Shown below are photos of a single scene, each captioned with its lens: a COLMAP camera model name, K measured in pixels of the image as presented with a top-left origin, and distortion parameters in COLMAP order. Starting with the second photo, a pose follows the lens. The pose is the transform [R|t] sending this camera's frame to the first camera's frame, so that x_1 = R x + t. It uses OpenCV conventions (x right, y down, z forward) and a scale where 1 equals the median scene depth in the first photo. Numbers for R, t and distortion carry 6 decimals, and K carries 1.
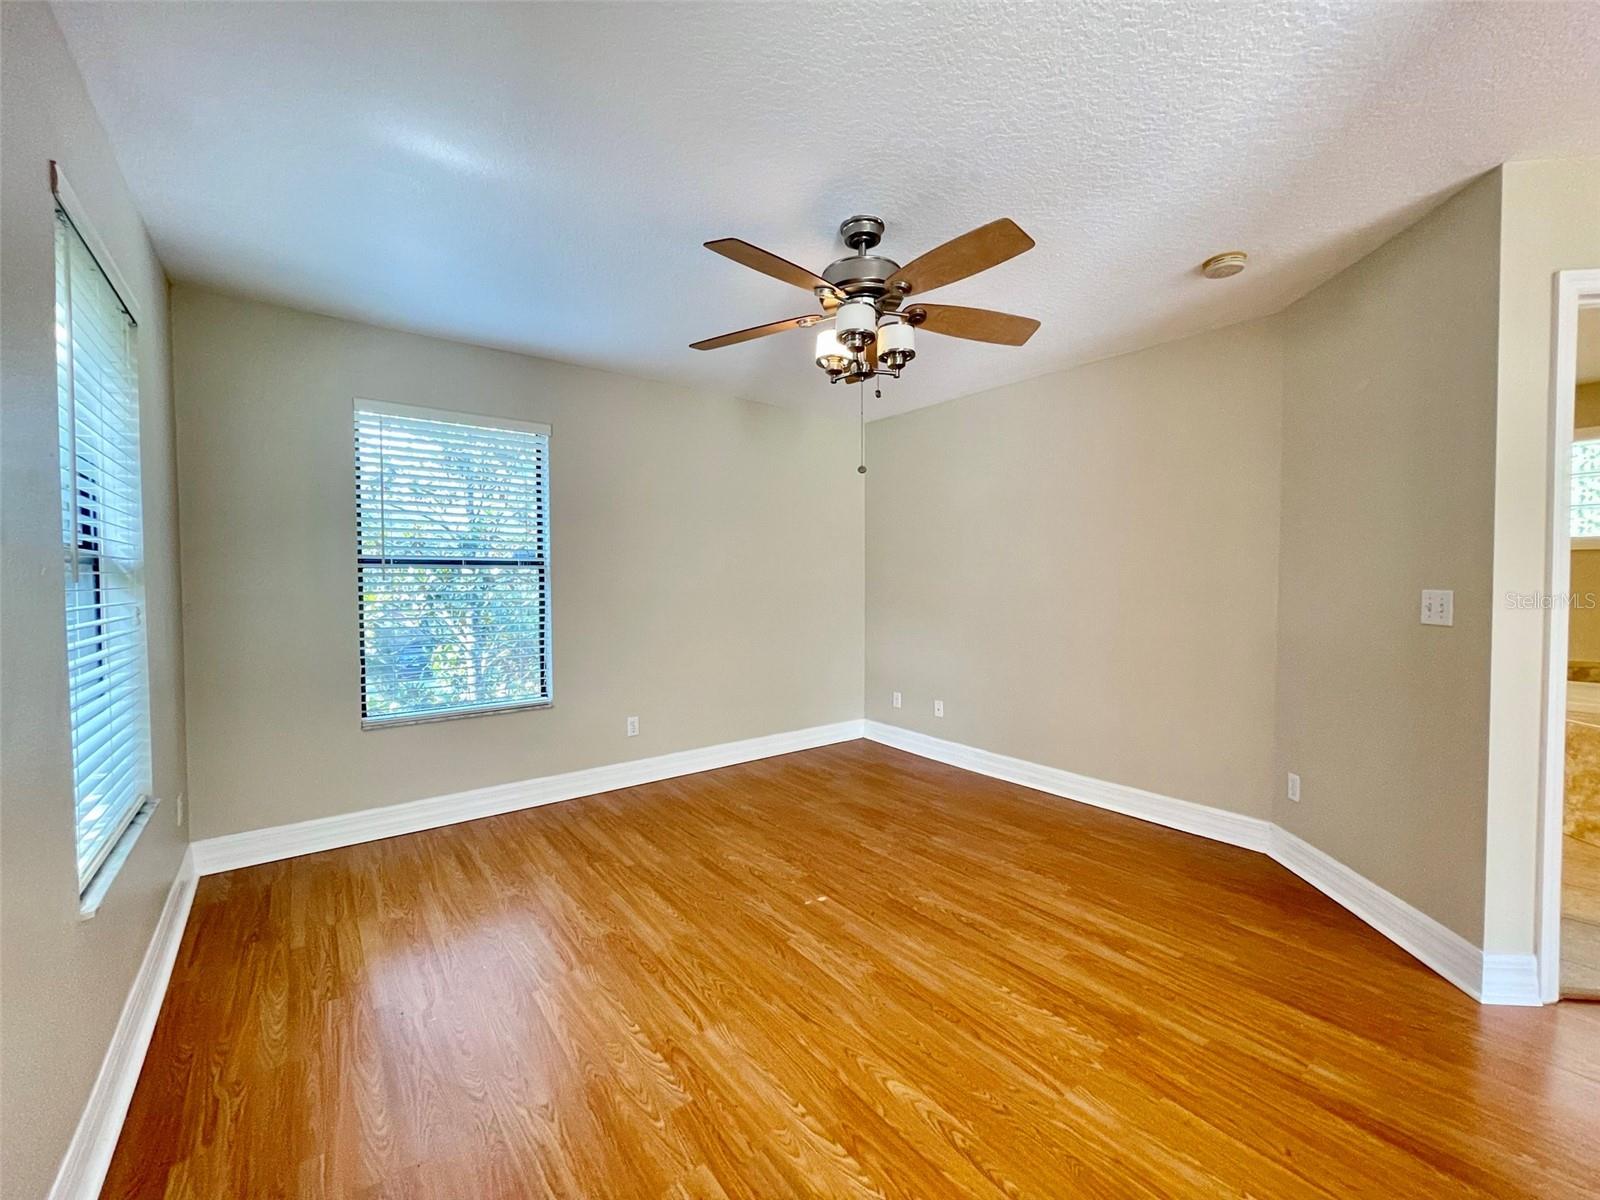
lens RADIAL K [[645.2, 0, 798.2], [0, 645.2, 598.0], [0, 0, 1]] dist [-0.000263, -0.001128]
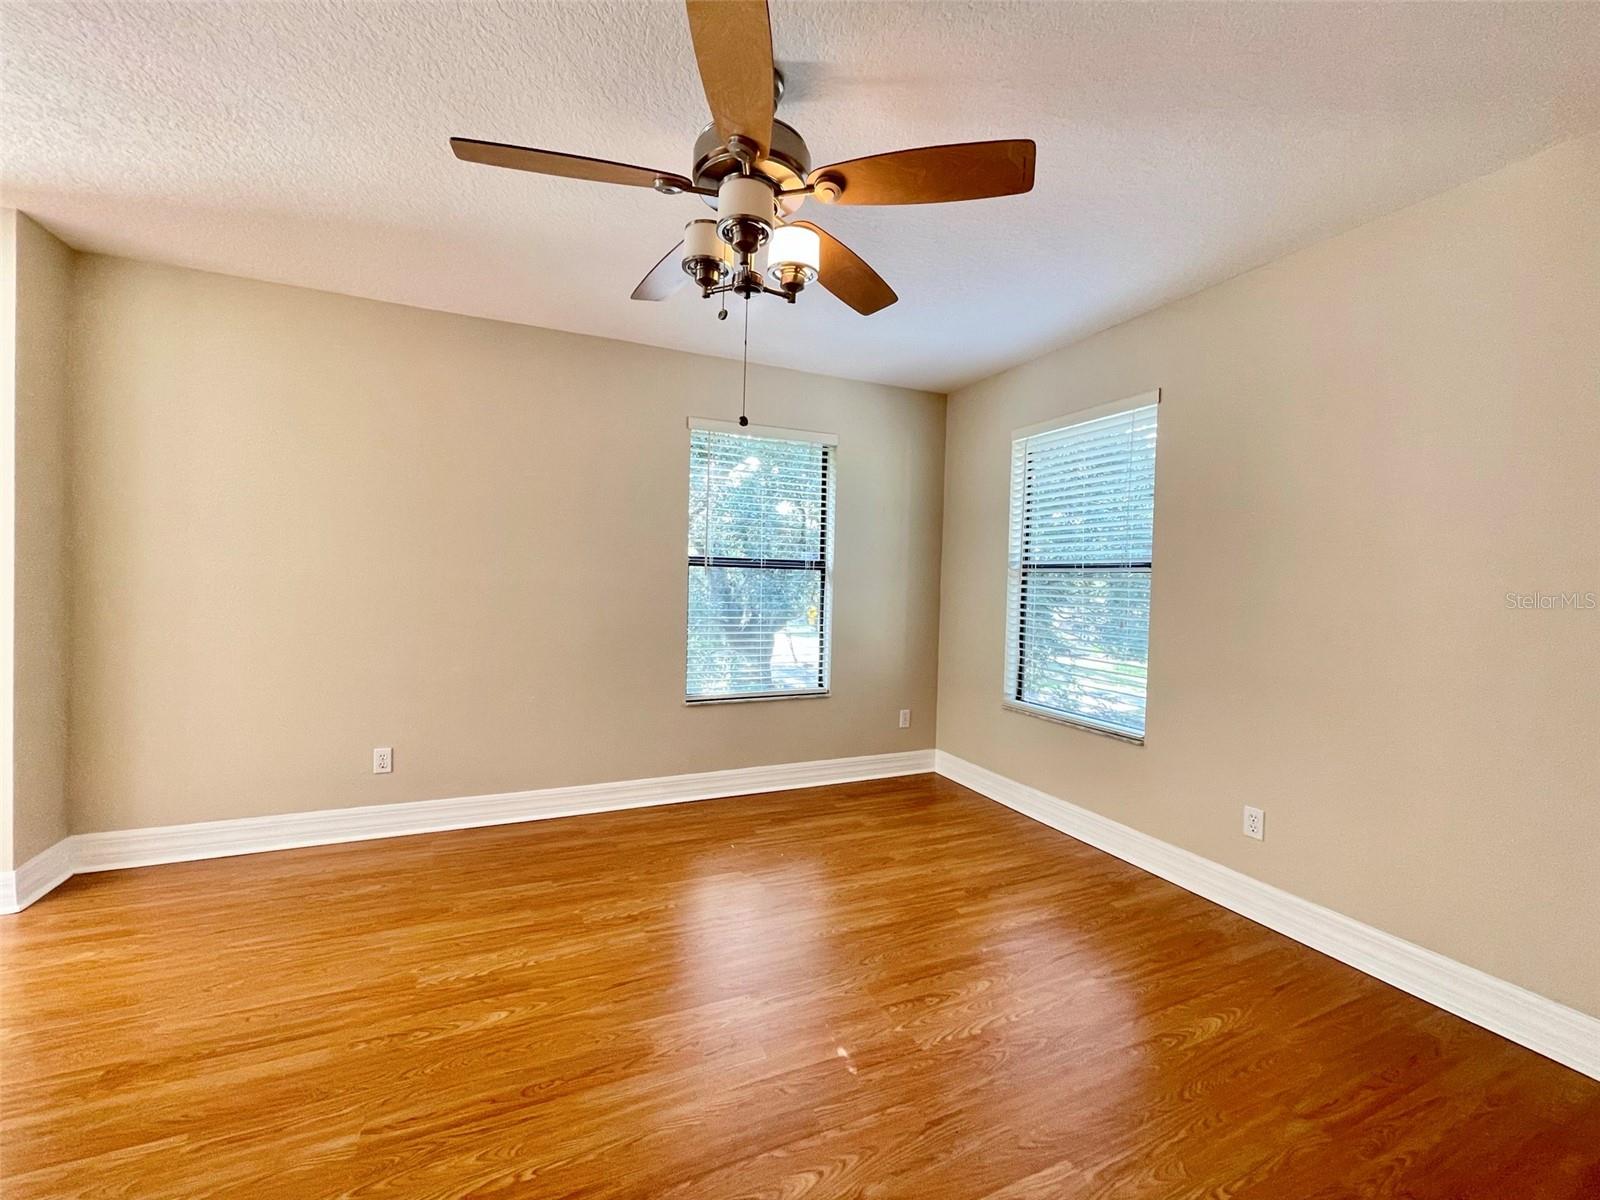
lens RADIAL K [[645.2, 0, 795.1], [0, 645.2, 605.9], [0, 0, 1]] dist [-0.000263, -0.001128]
pose [[-0.245922, 0.031230, -0.968786, 0.989299], [-0.049958, 0.997744, 0.044845, -0.032234], [0.968001, 0.059427, -0.243807, 1.567264]]
